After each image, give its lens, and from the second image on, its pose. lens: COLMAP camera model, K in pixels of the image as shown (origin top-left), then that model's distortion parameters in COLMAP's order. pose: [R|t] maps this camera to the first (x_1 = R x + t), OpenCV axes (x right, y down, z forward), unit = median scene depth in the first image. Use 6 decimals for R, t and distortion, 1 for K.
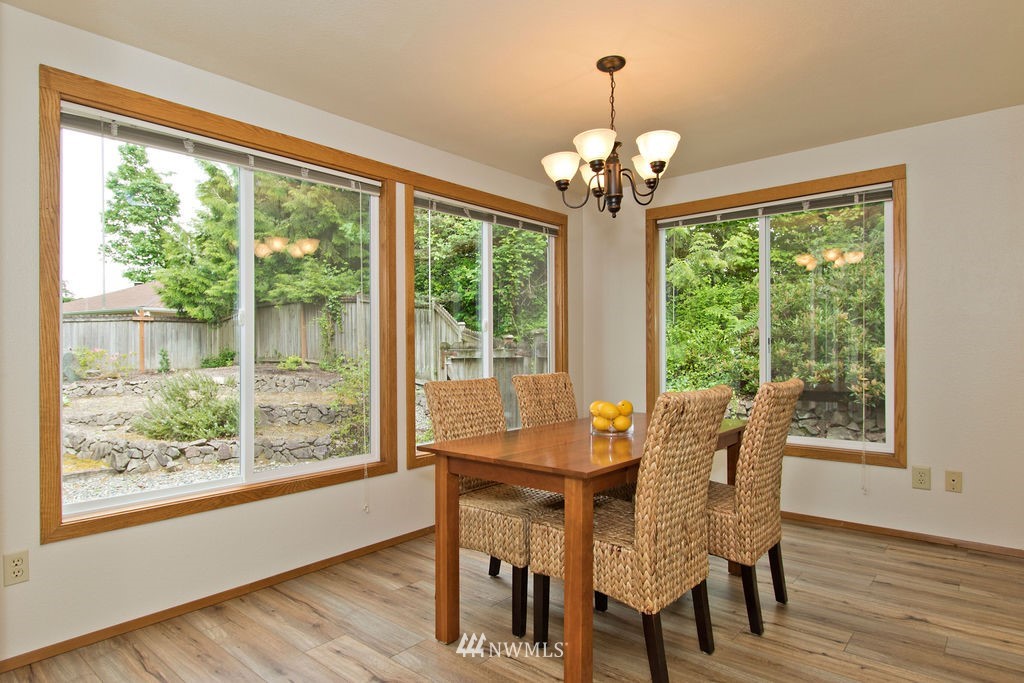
lens RADIAL K [[590.6, 0, 515.0], [0, 590.6, 339.1], [0, 0, 1]] dist [-0.000472, -0.000416]
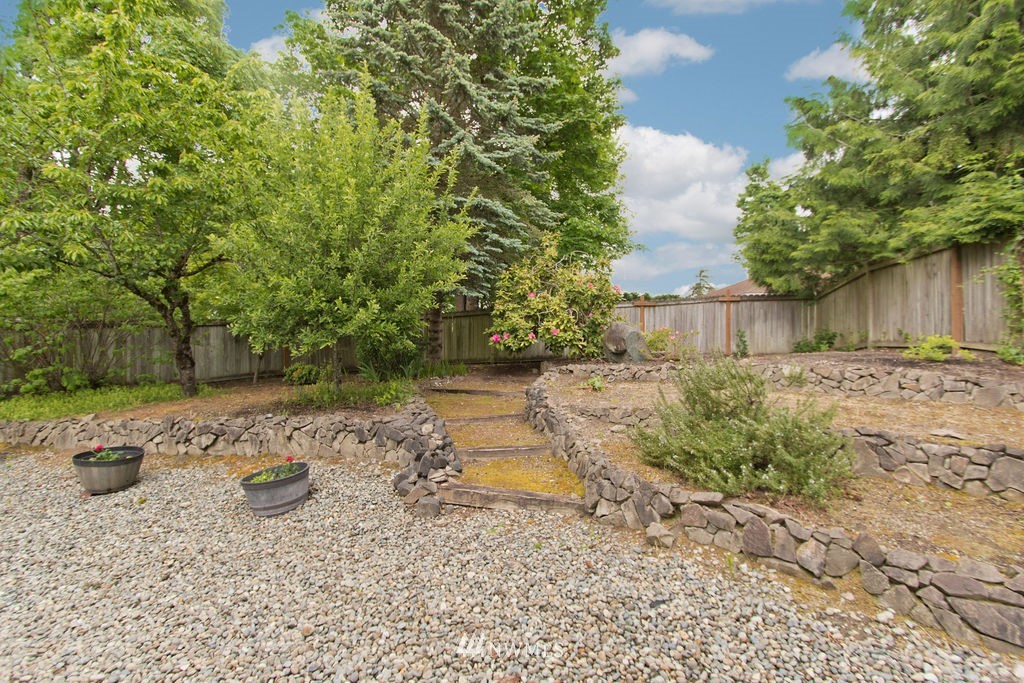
lens RADIAL K [[470.1, 0, 505.1], [0, 470.1, 343.6], [0, 0, 1]] dist [0.002597, -0.000132]
pose [[0.468017, 0.014464, -0.883601, -0.237418], [0.008867, 0.999739, 0.021062, 0.031838], [0.883675, -0.017693, 0.467767, 0.589377]]
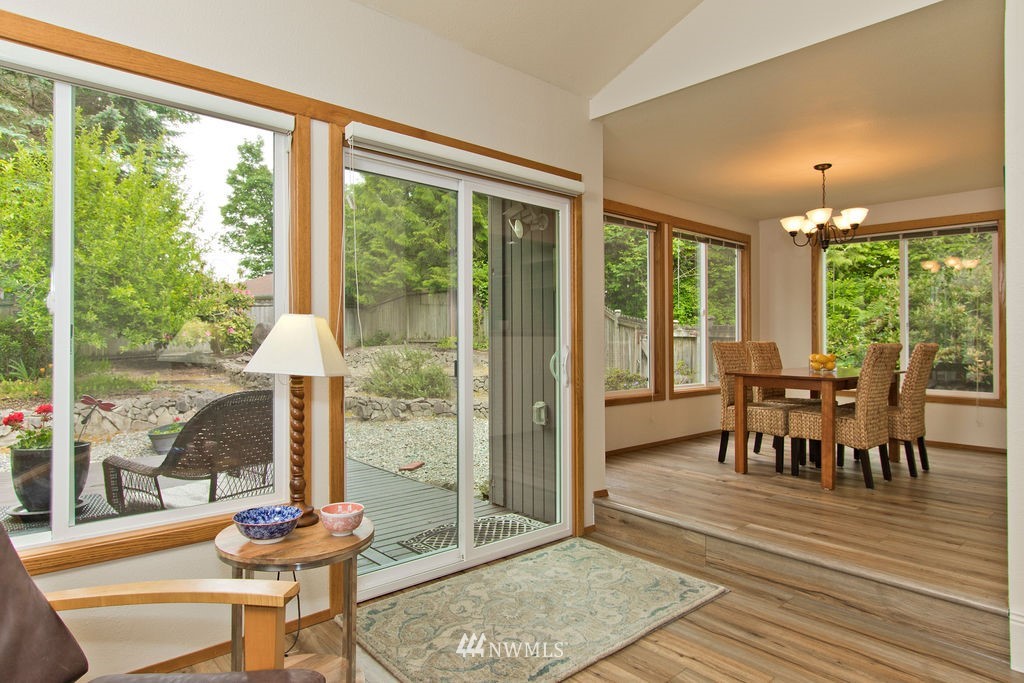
lens RADIAL K [[608.8, 0, 504.9], [0, 608.8, 317.9], [0, 0, 1]] dist [-0.000474, -0.001646]
pose [[0.990943, 0.013124, -0.133640, -0.151779], [-0.015331, 0.999762, -0.015497, 0.010874], [0.133405, 0.017405, 0.990909, -0.268378]]
